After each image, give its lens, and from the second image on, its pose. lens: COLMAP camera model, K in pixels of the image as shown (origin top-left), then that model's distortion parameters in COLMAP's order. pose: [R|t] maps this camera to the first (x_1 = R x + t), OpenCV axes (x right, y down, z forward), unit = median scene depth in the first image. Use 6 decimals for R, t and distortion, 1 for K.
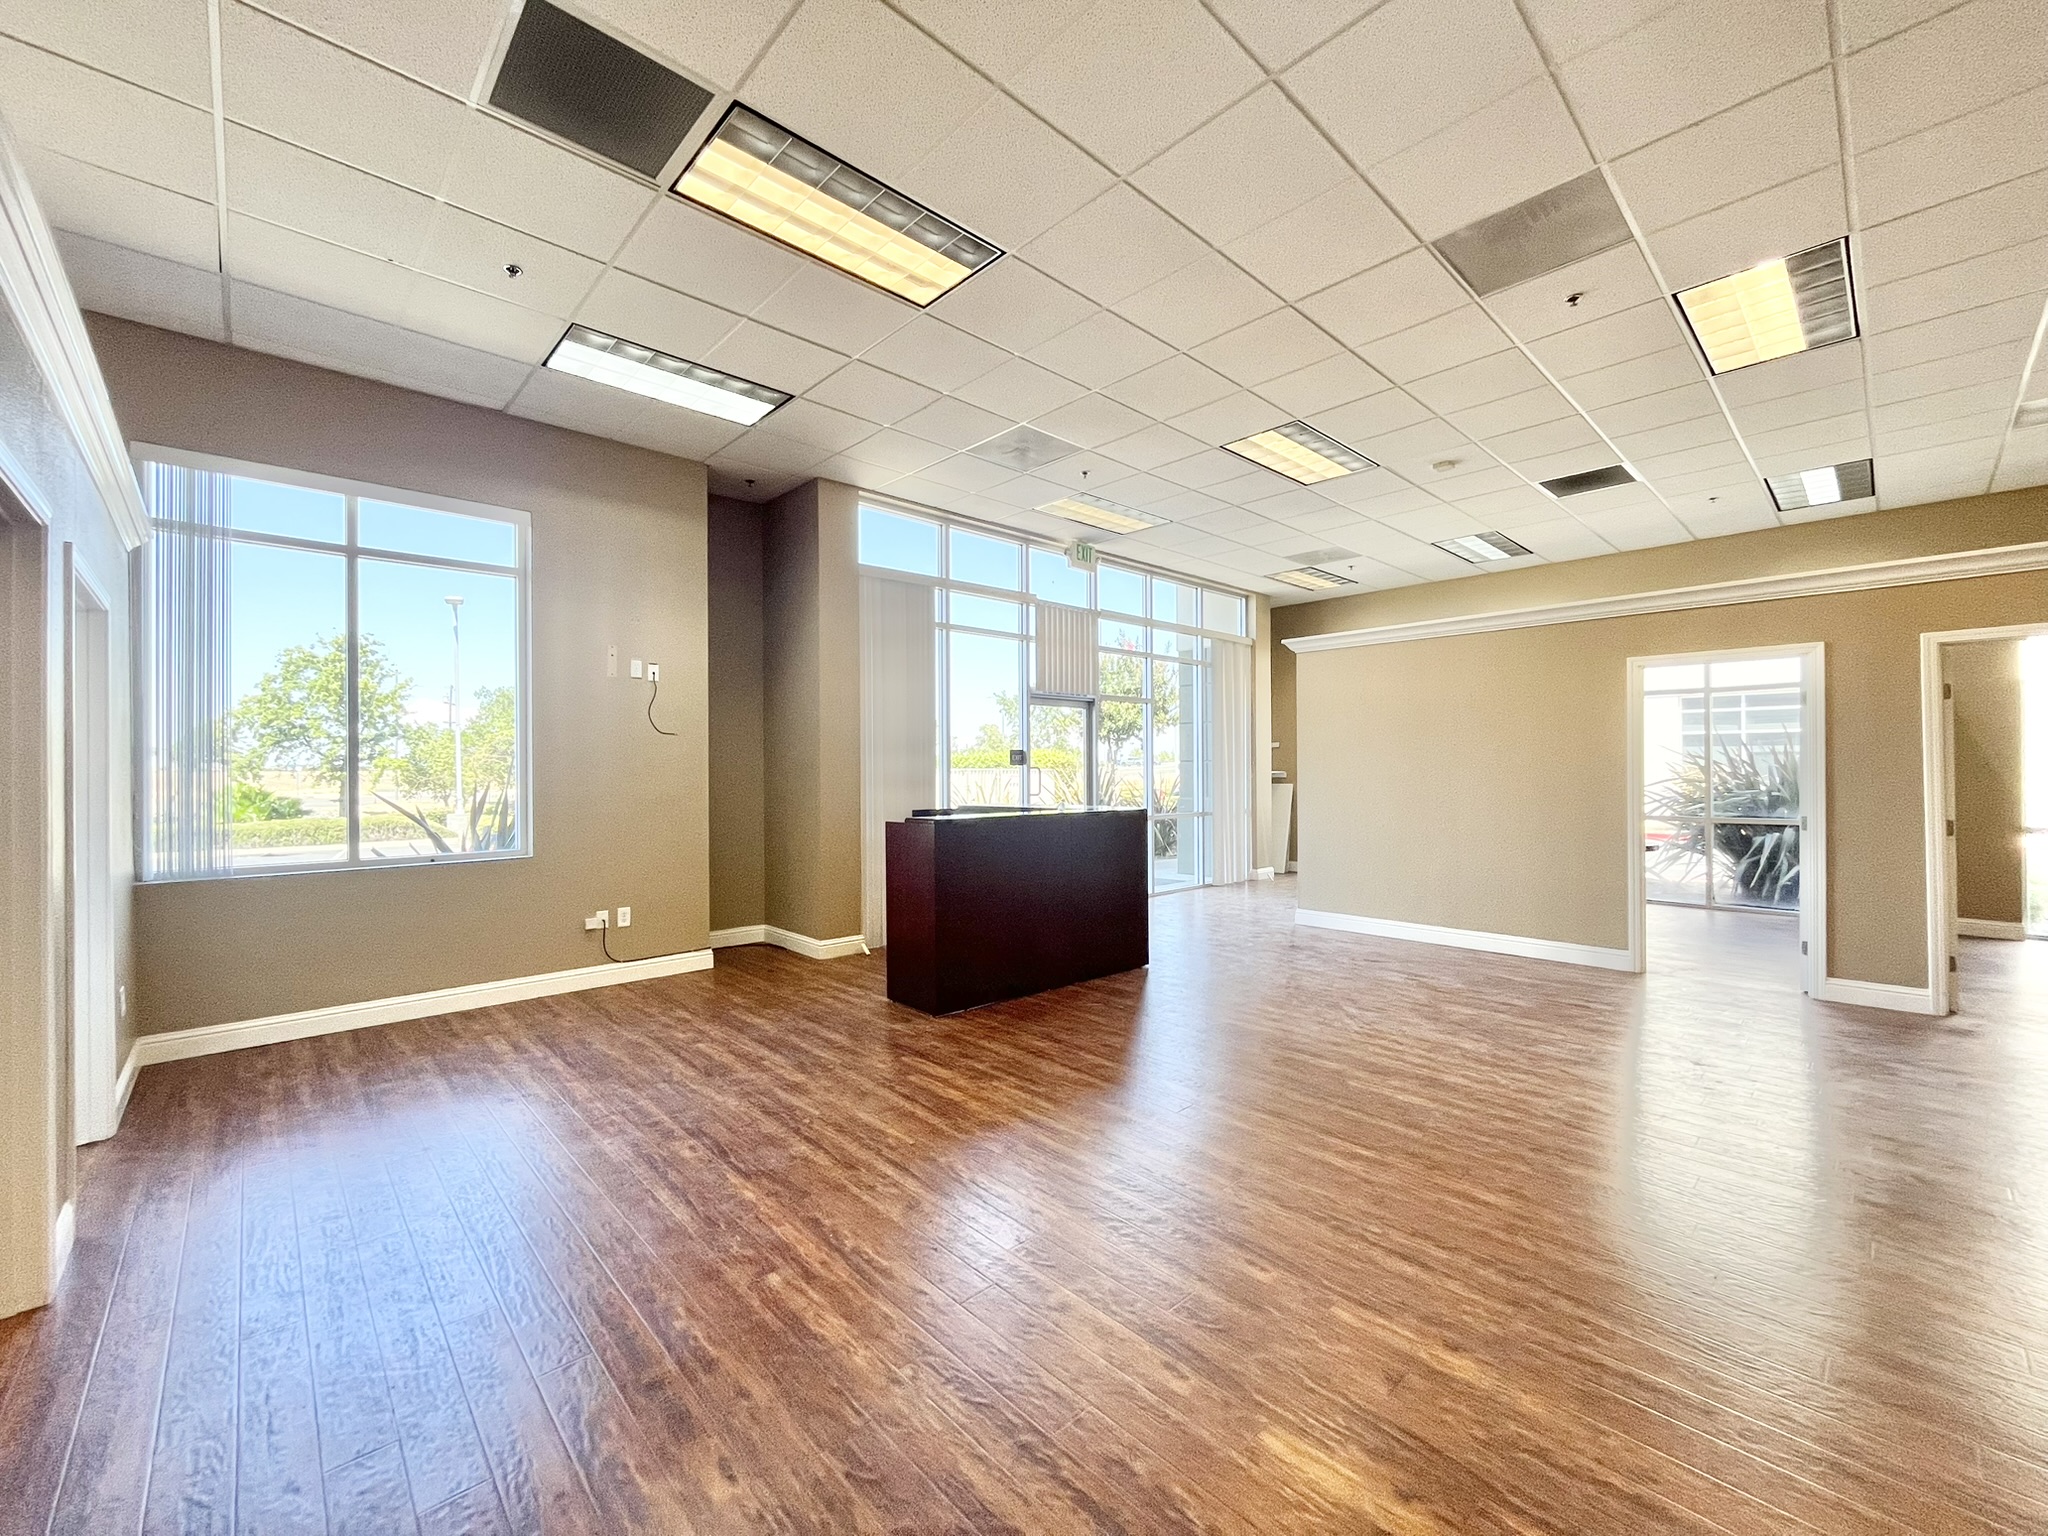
lens RADIAL K [[826.8, 0, 1017.7], [0, 826.8, 765.8], [0, 0, 1]] dist [-0.004217, 0.000006]
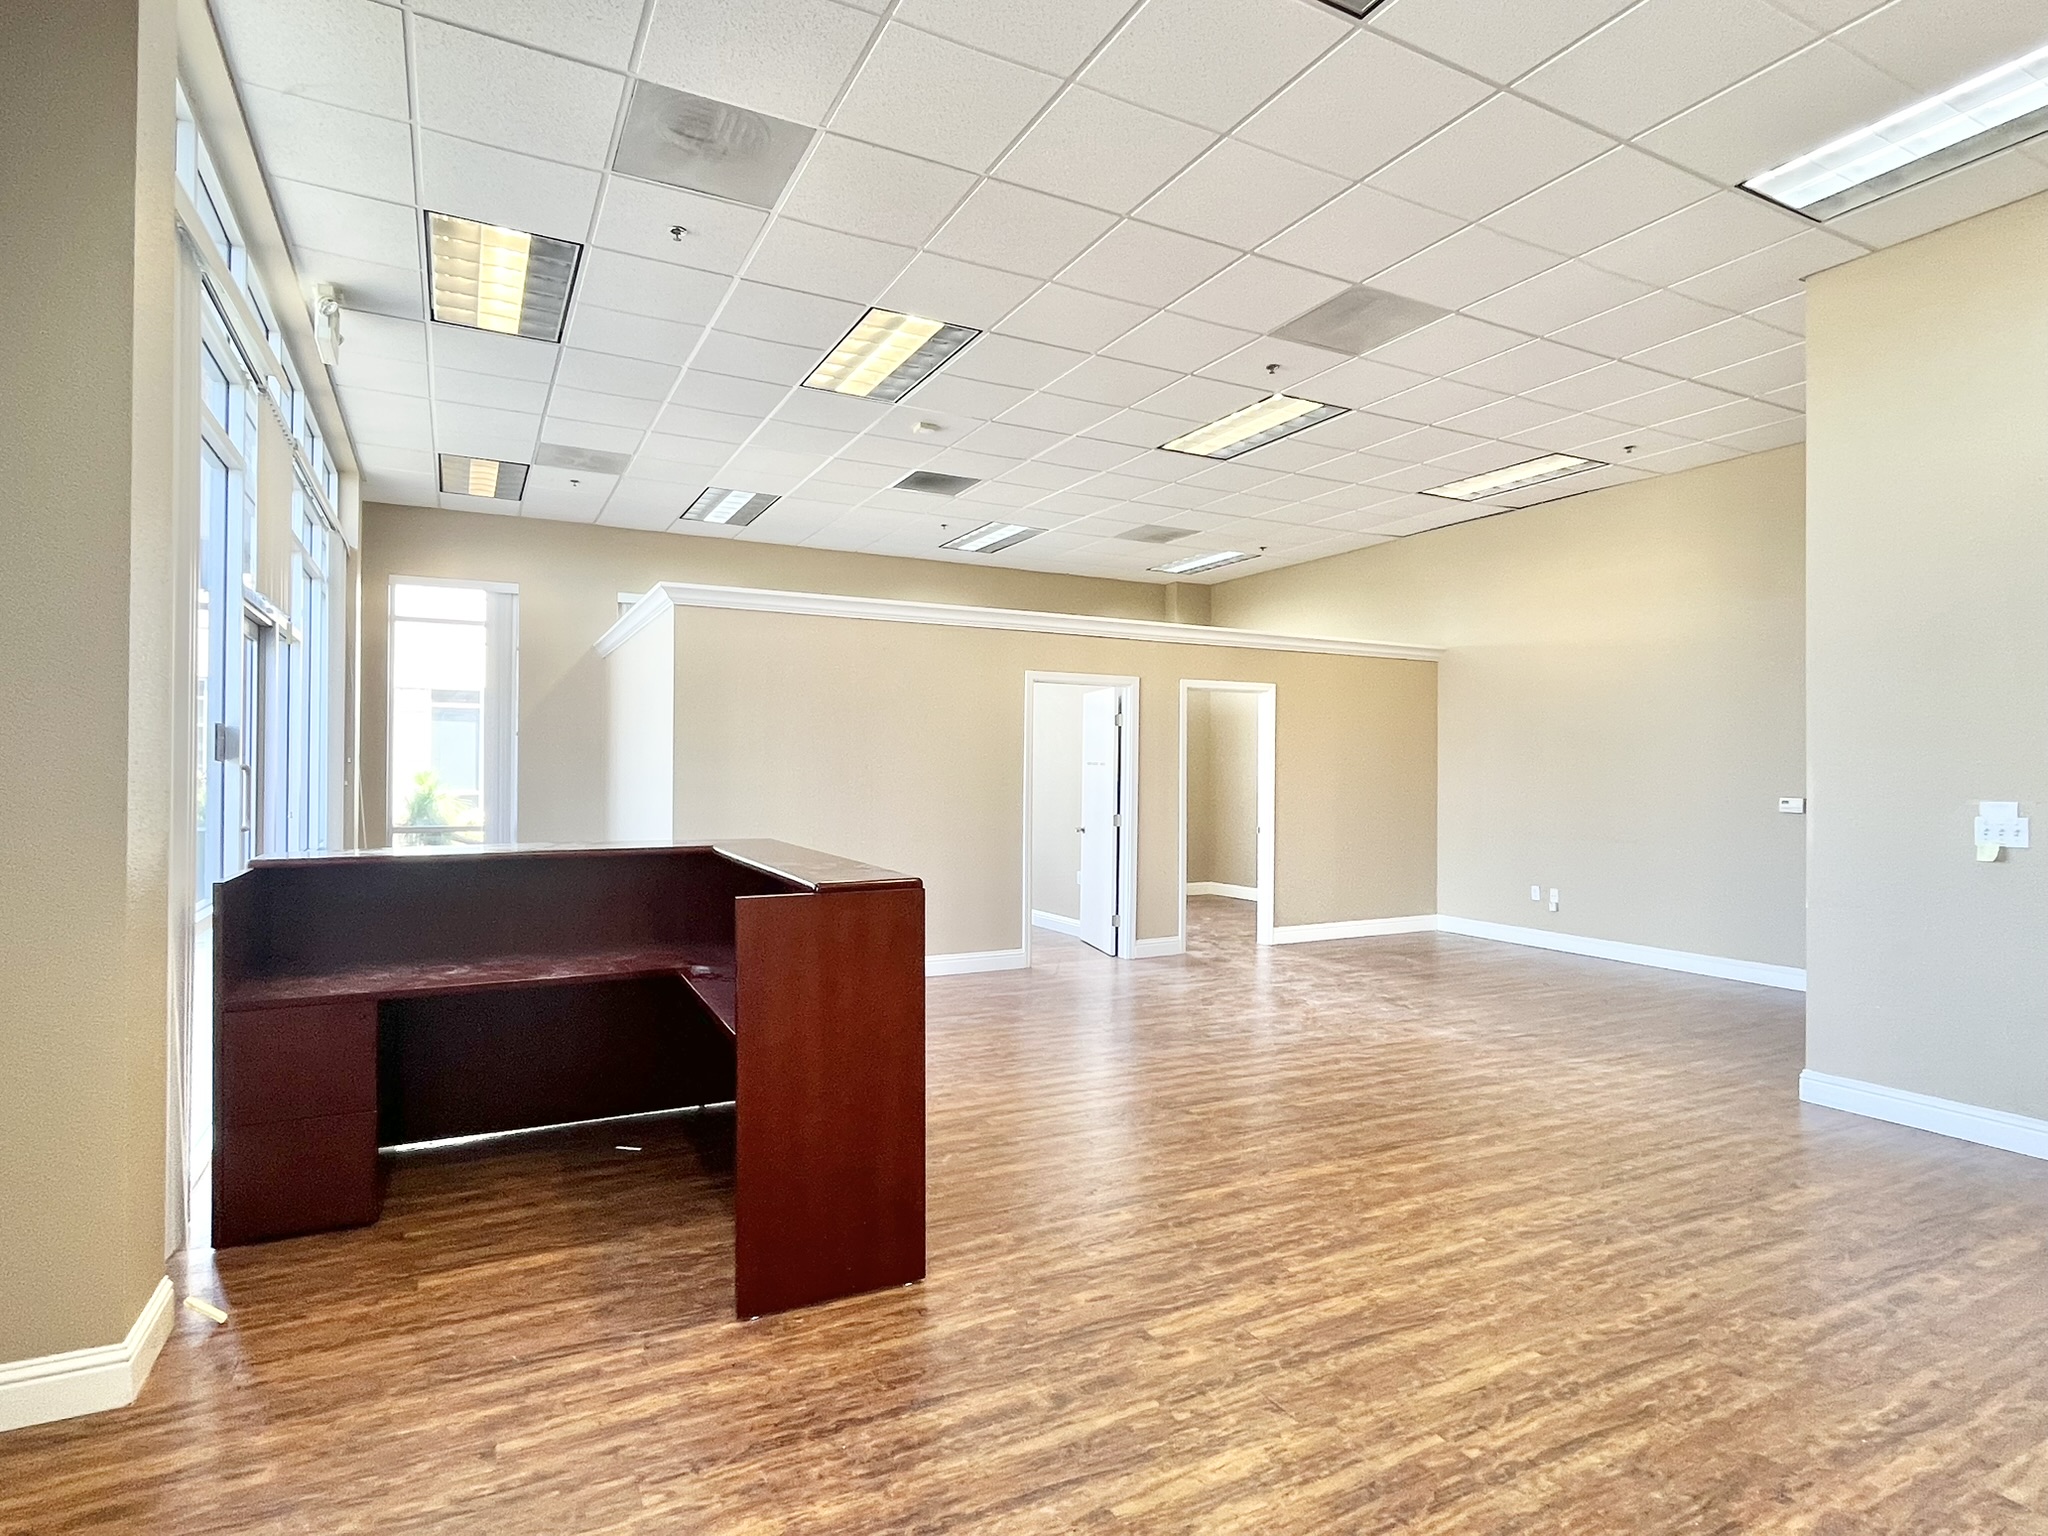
lens RADIAL K [[1068.9, 0, 1005.1], [0, 1068.9, 772.2], [0, 0, 1]] dist [-0.003627, 0.001555]
pose [[0.270466, 0.003904, 0.962722, -0.549461], [-0.012603, 0.999920, -0.000514, 0.000270], [-0.962647, -0.011994, 0.270494, 0.614062]]
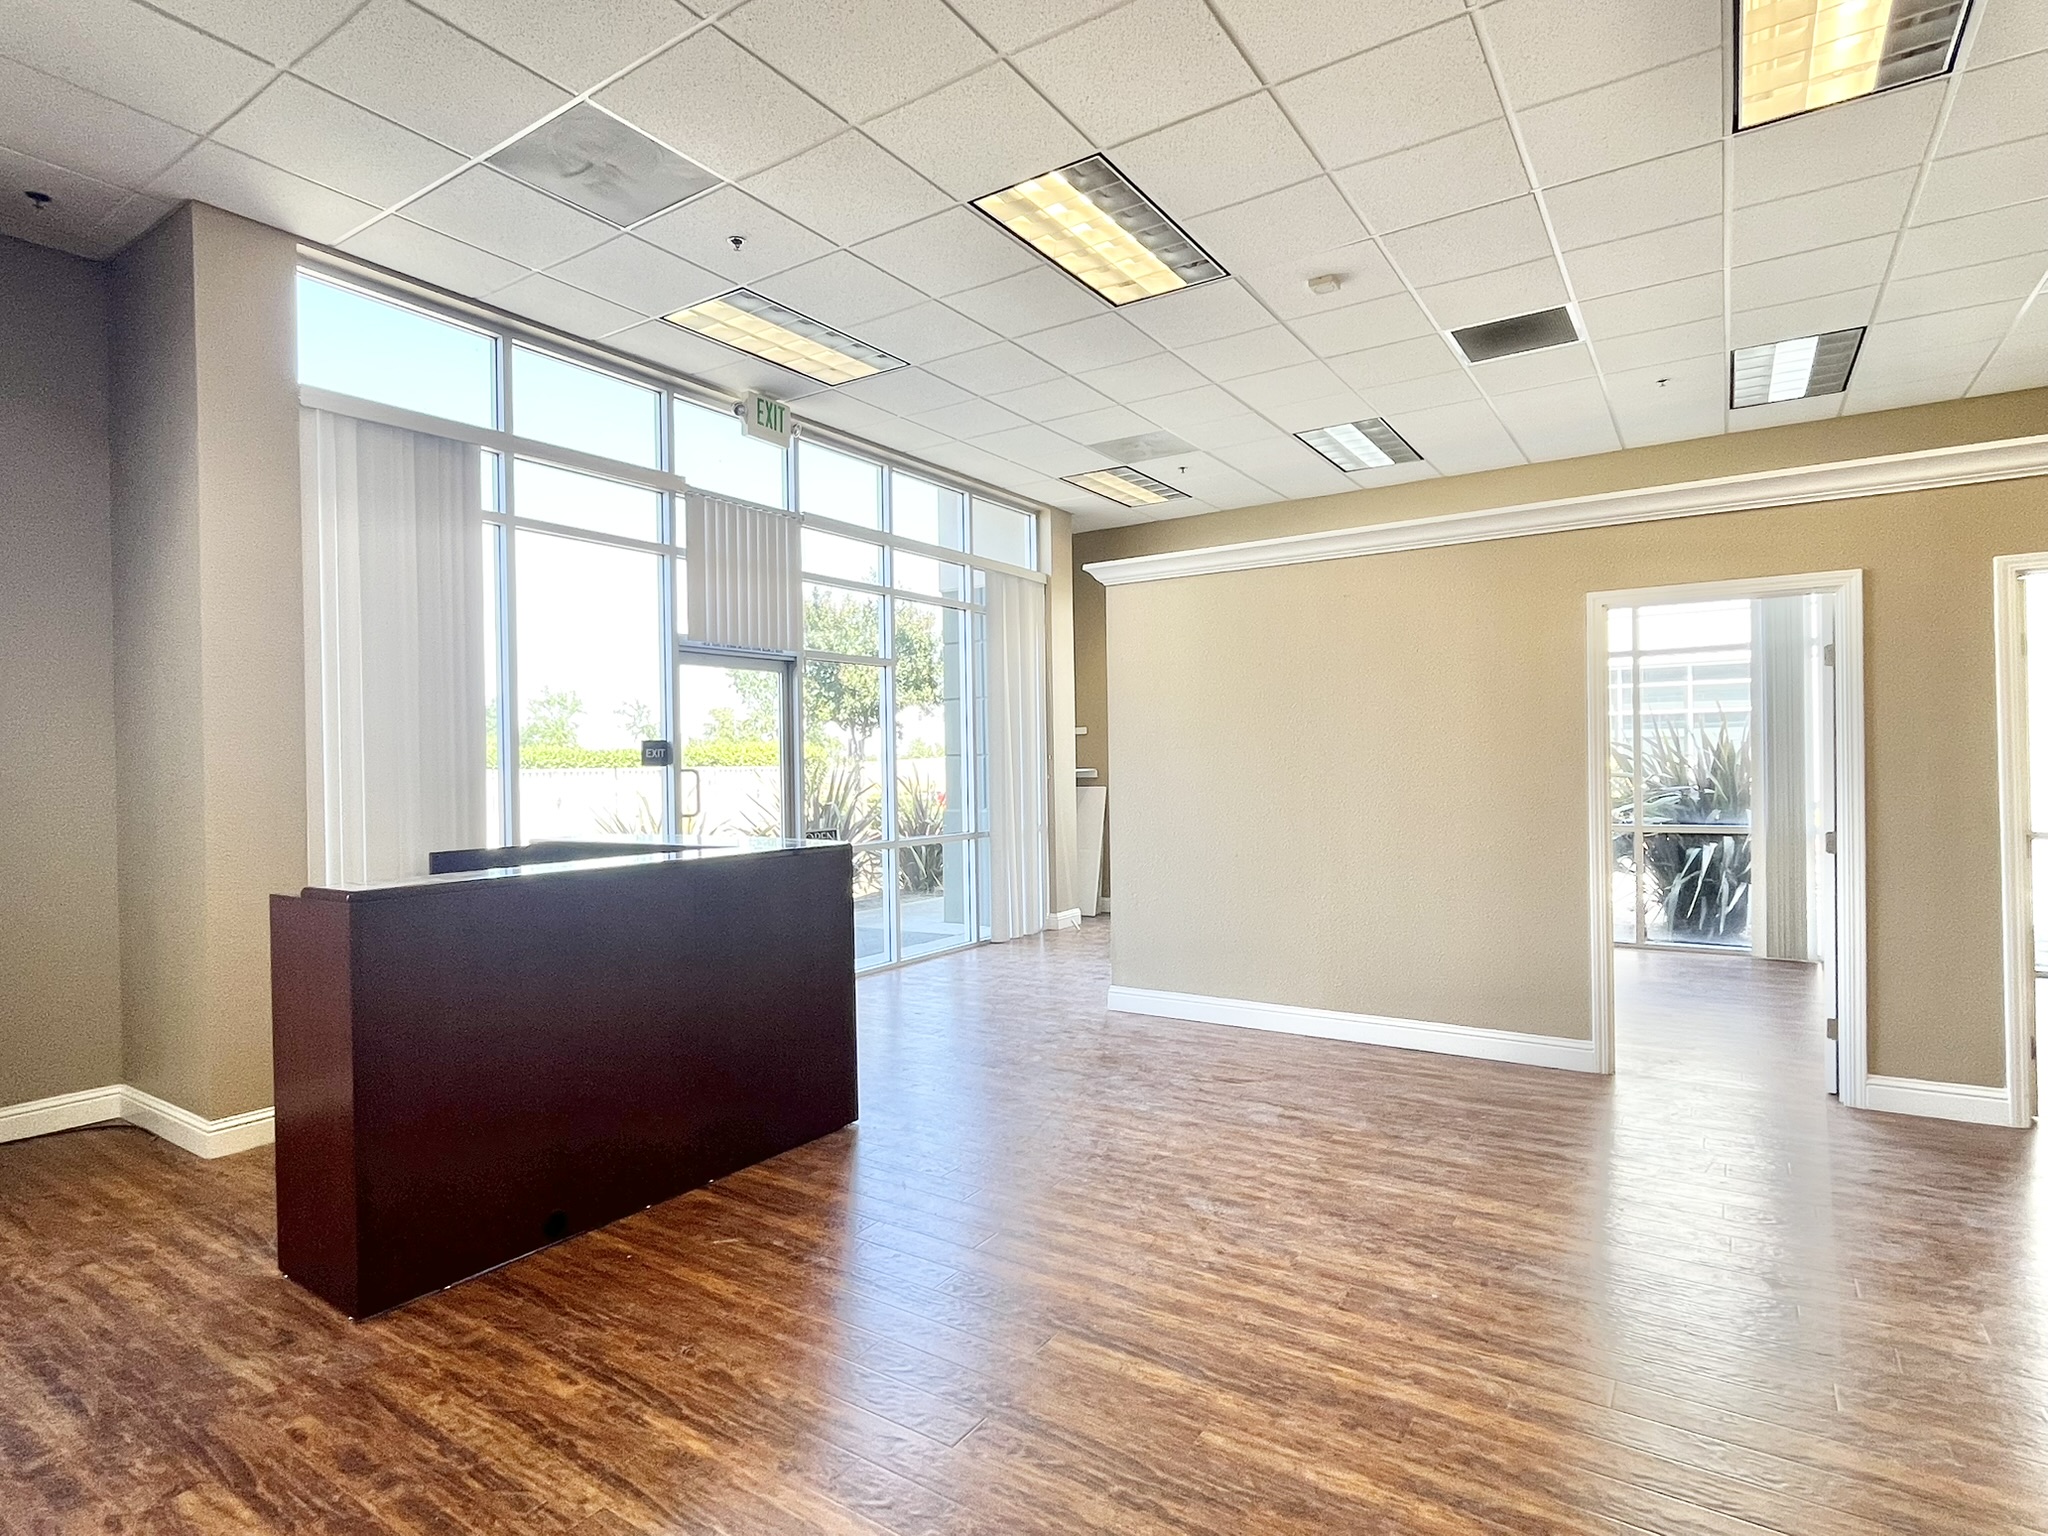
lens RADIAL K [[1068.9, 0, 1016.5], [0, 1068.9, 766.9], [0, 0, 1]] dist [-0.003627, 0.001555]
pose [[0.972737, -0.012249, 0.231586, 0.096859], [0.010691, 0.999911, 0.007978, -0.004734], [-0.231663, -0.005284, 0.972782, 0.264906]]
